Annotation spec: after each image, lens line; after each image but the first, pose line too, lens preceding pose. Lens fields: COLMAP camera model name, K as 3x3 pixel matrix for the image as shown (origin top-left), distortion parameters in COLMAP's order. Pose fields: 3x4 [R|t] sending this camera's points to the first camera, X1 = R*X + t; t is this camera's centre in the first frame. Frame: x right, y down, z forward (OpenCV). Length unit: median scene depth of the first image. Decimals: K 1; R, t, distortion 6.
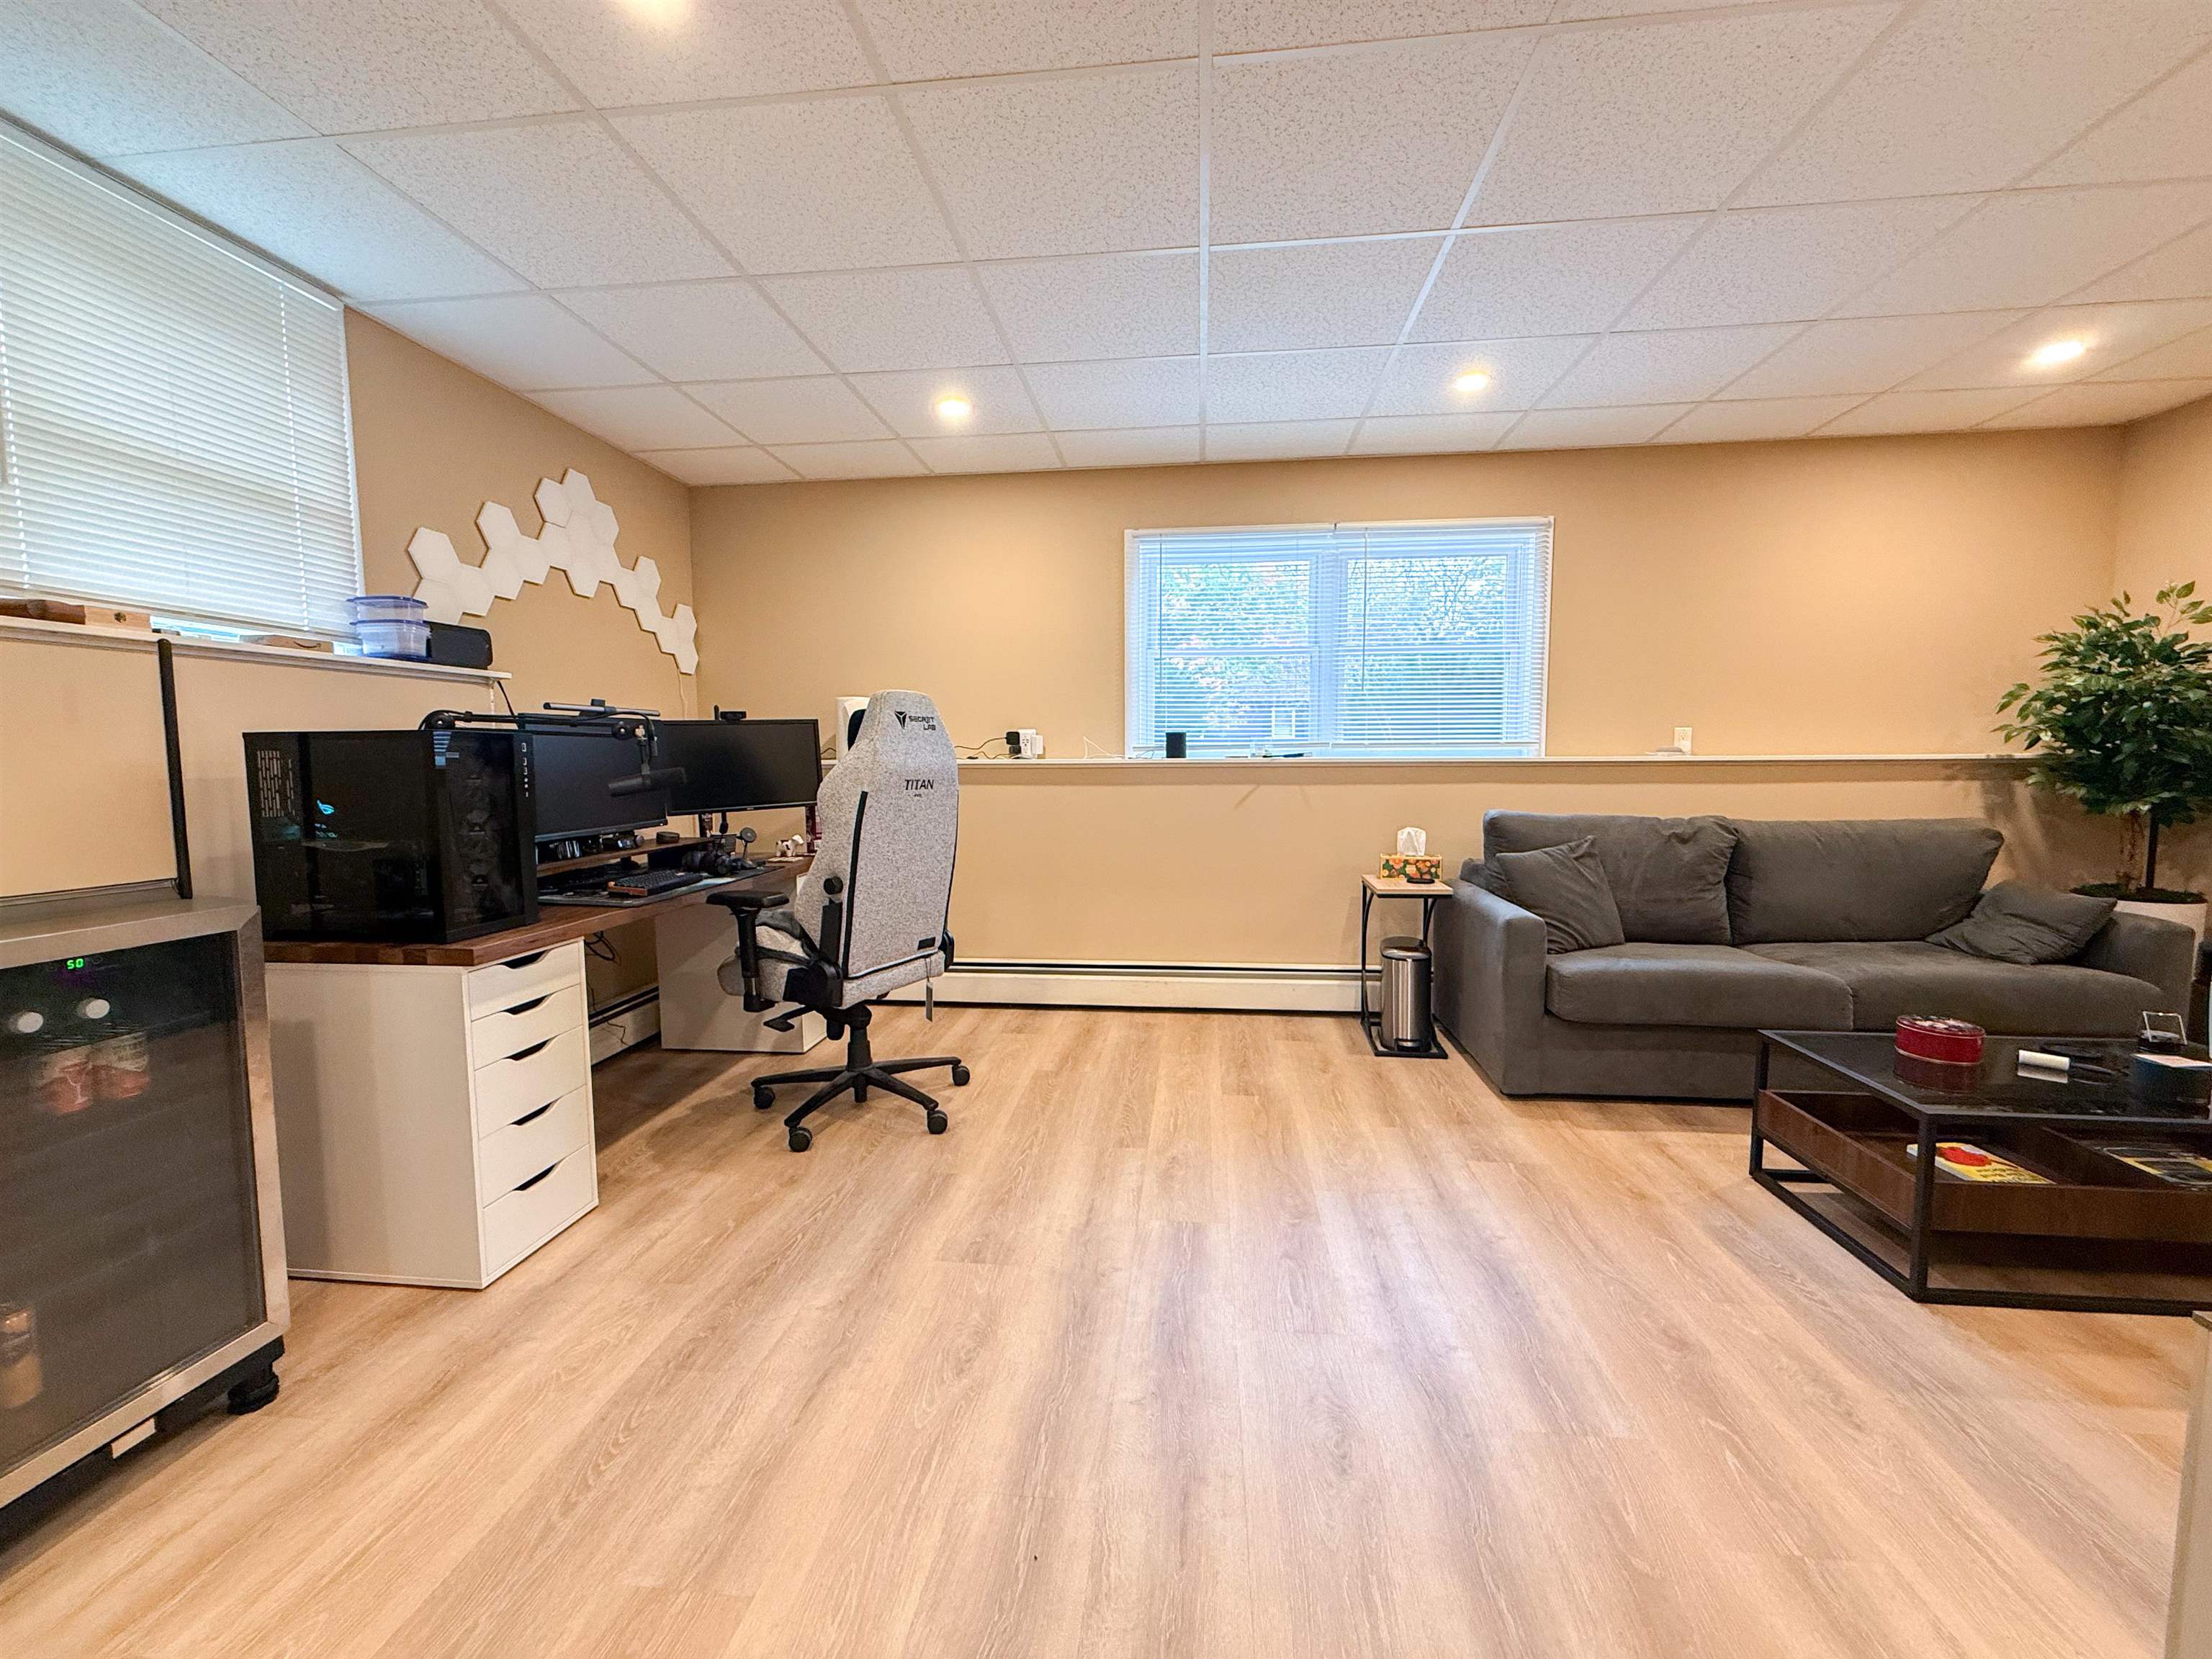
lens RADIAL K [[881.1, 0, 1106.9], [0, 881.1, 830.8], [0, 0, 1]] dist [-0.000148, -0.000044]
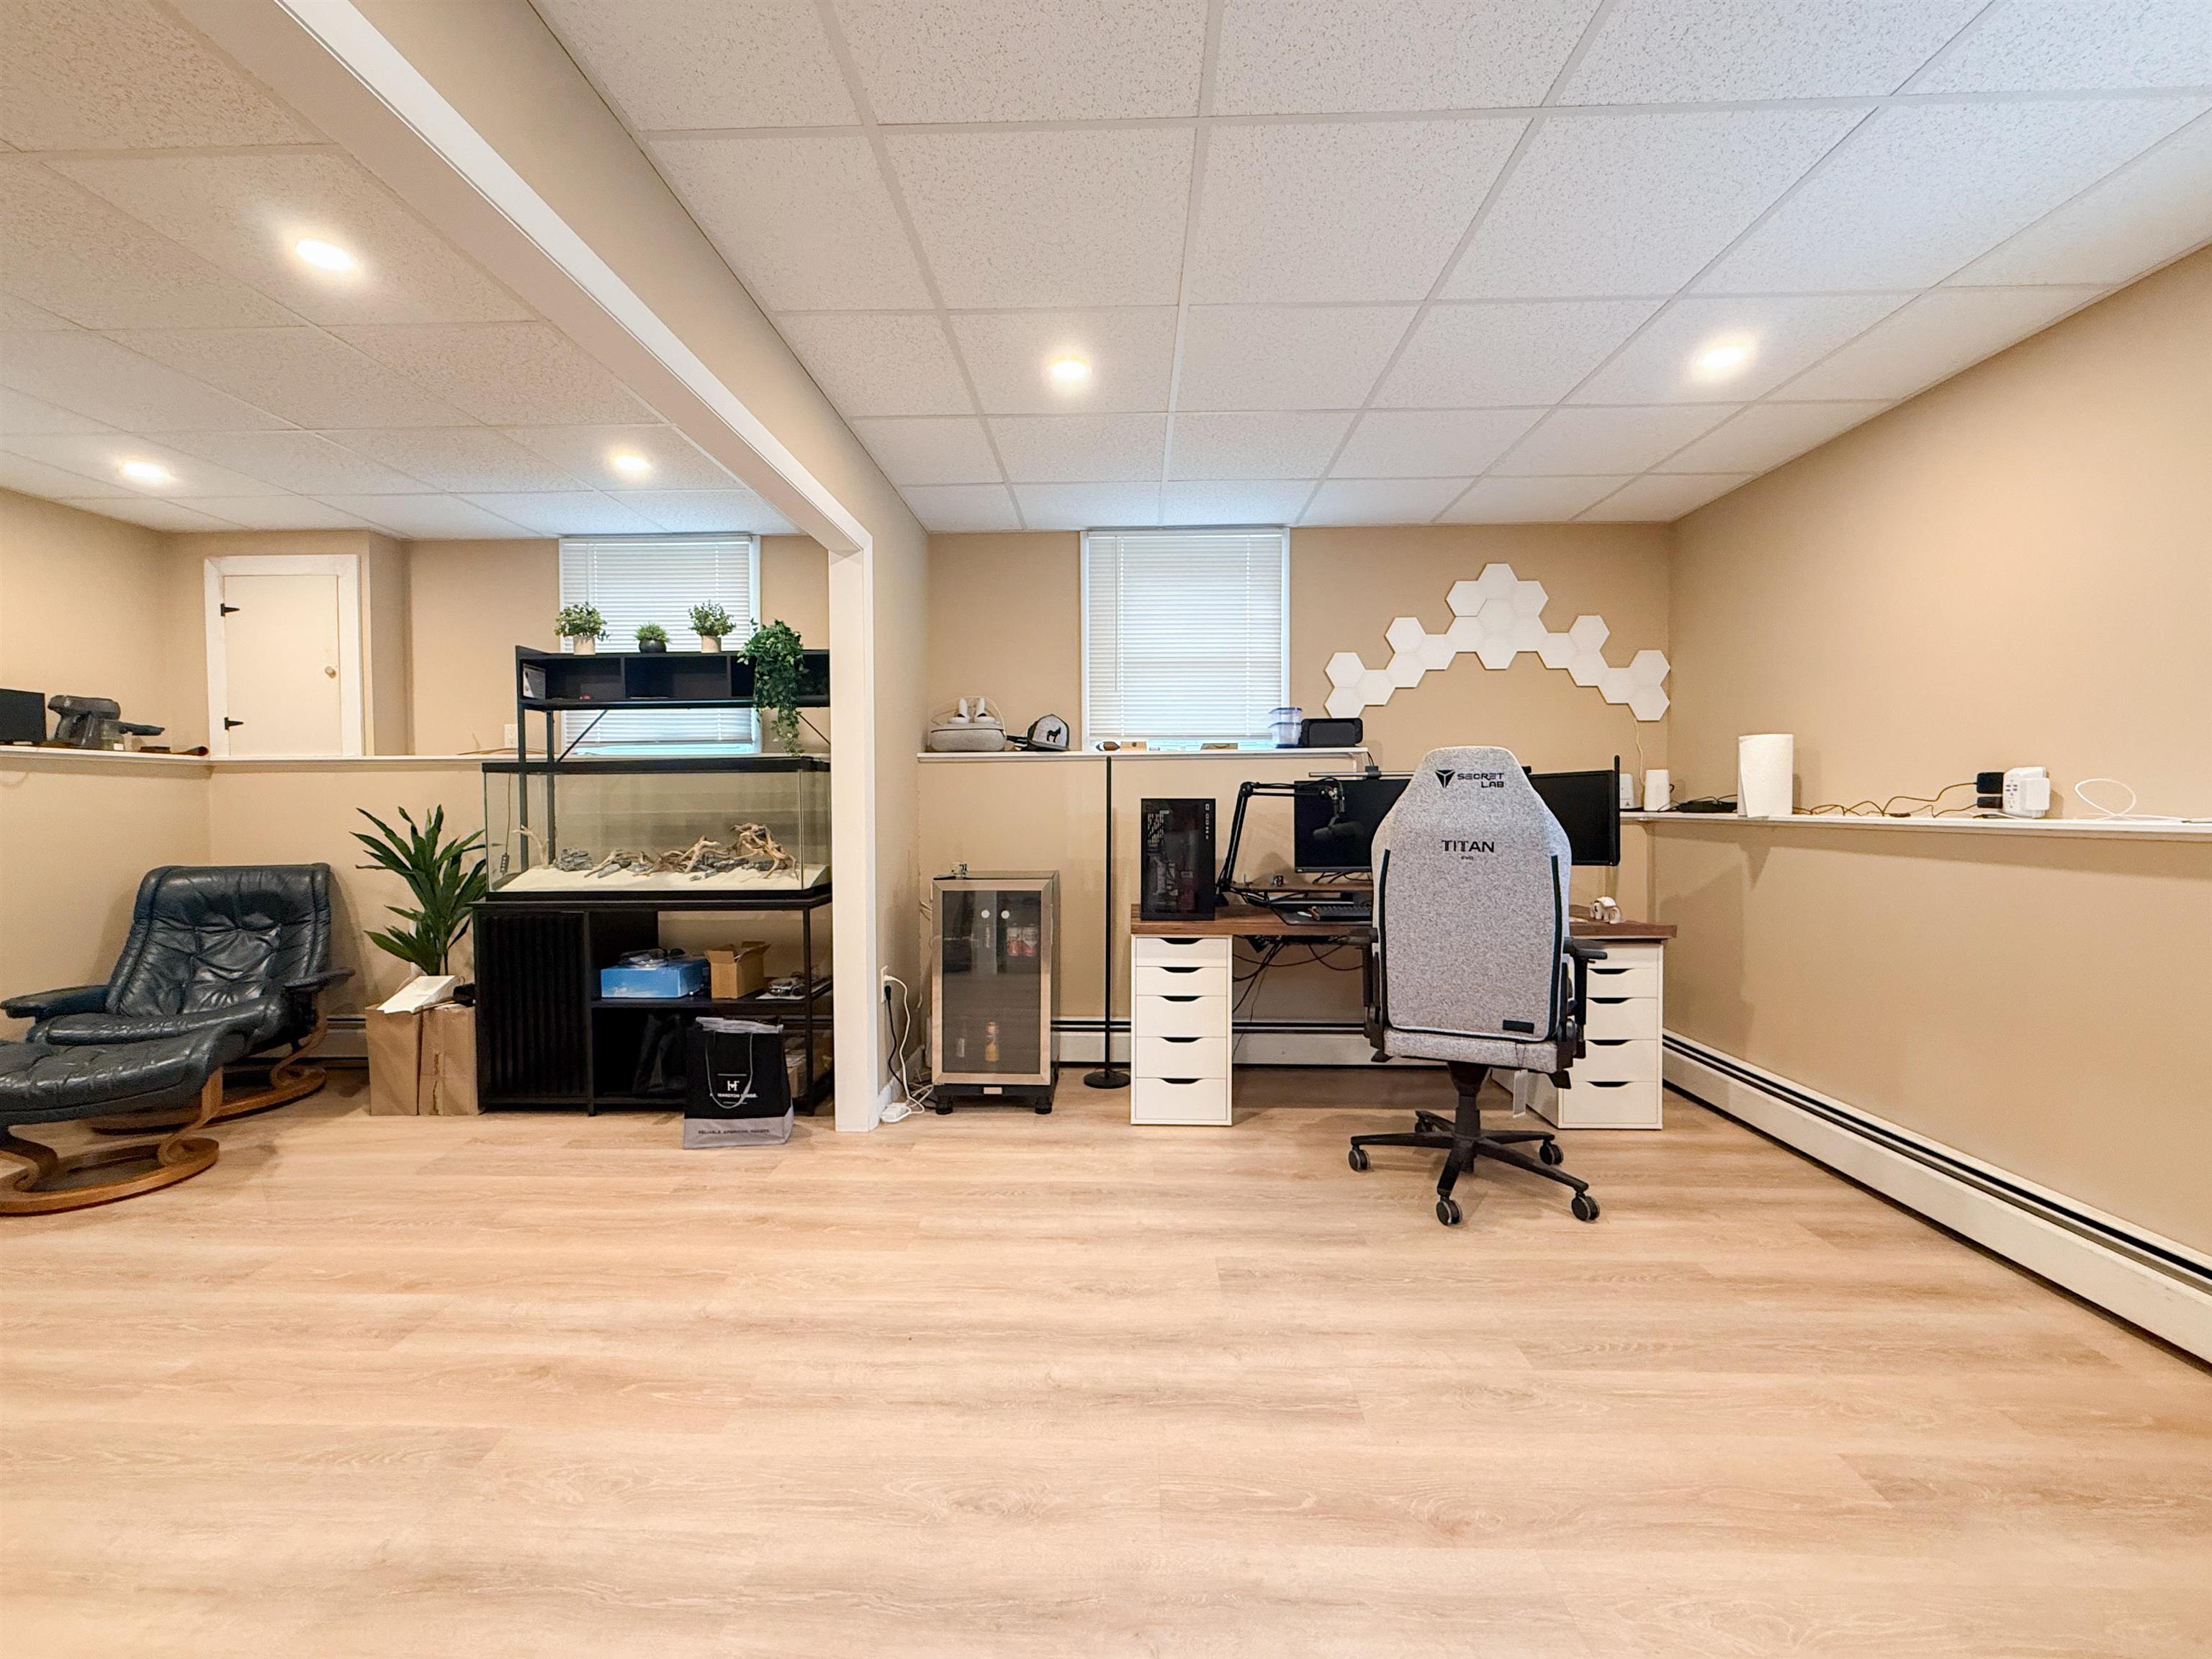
lens RADIAL K [[881.1, 0, 1097.9], [0, 881.1, 831.9], [0, 0, 1]] dist [-0.000148, -0.000044]
pose [[0.075316, 0.037461, -0.996456, 0.624775], [-0.077815, 0.996468, 0.031579, -0.060594], [0.994119, 0.075161, 0.077965, 0.487707]]
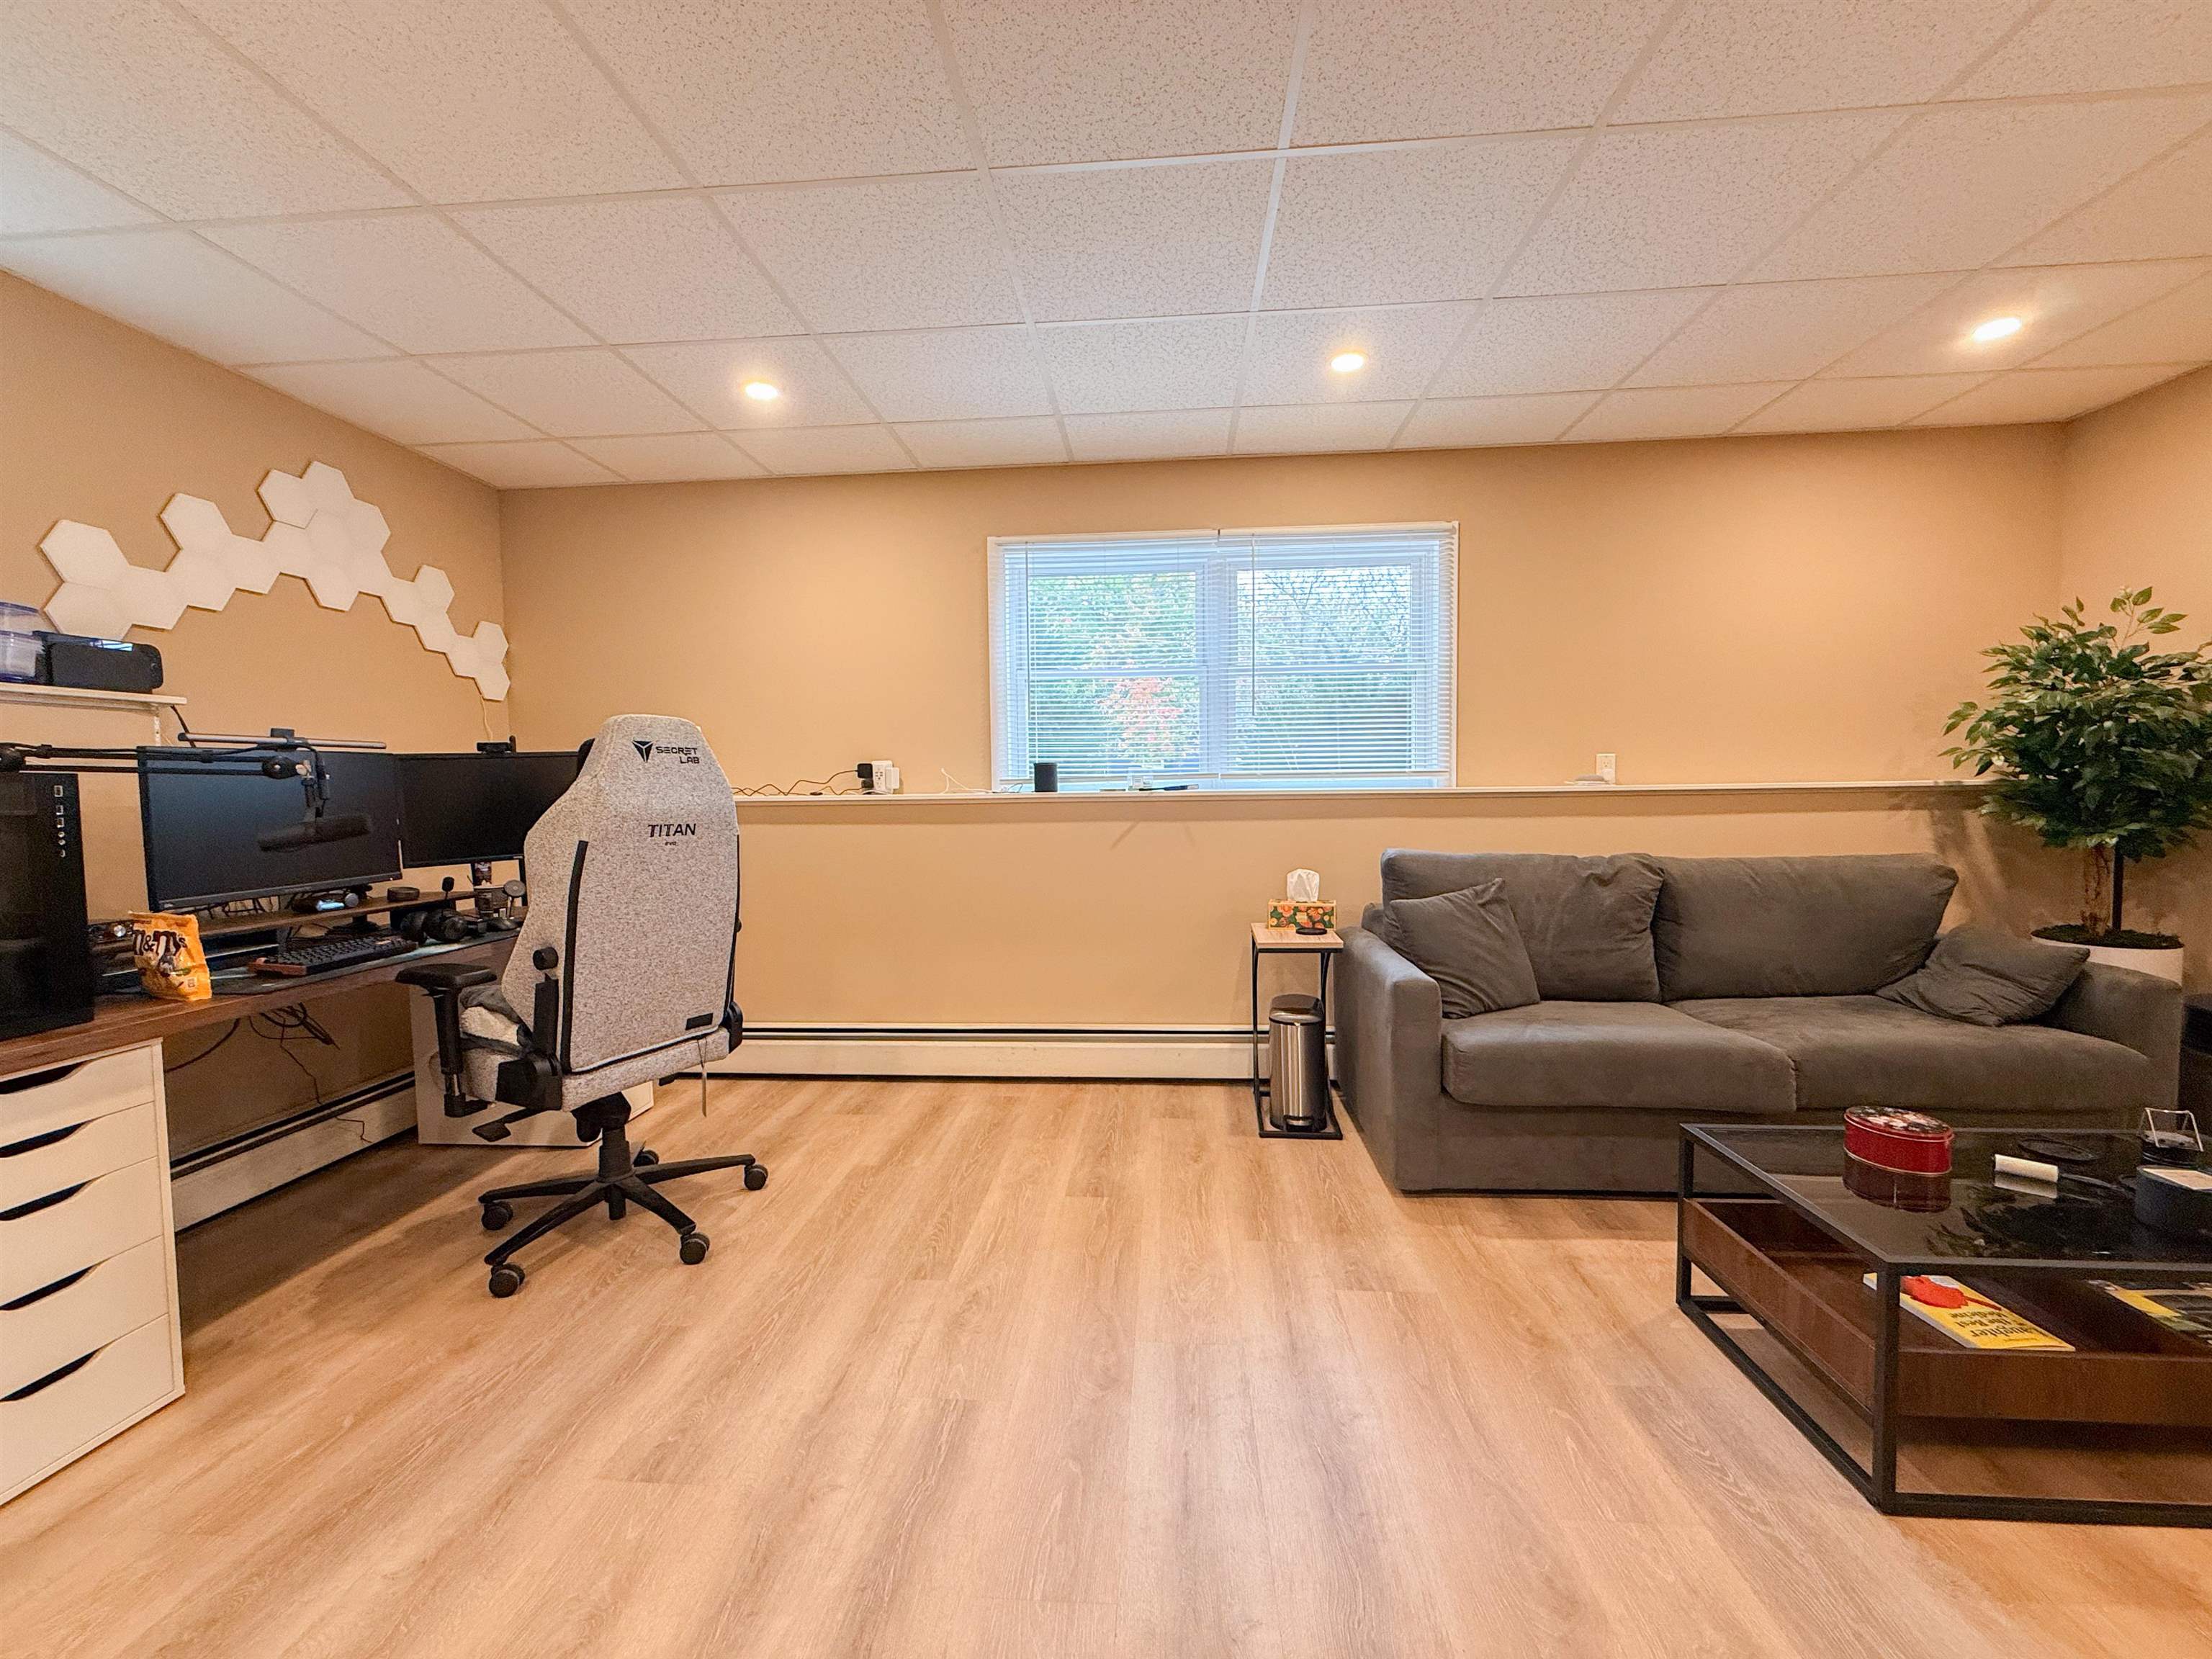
lens RADIAL K [[881.1, 0, 1106.8], [0, 881.1, 831.1], [0, 0, 1]] dist [-0.000148, -0.000044]
pose [[0.999394, -0.009901, 0.033357, 0.147393], [0.011000, 0.999397, -0.032933, -0.018314], [-0.033011, 0.033280, 0.998901, 0.155883]]
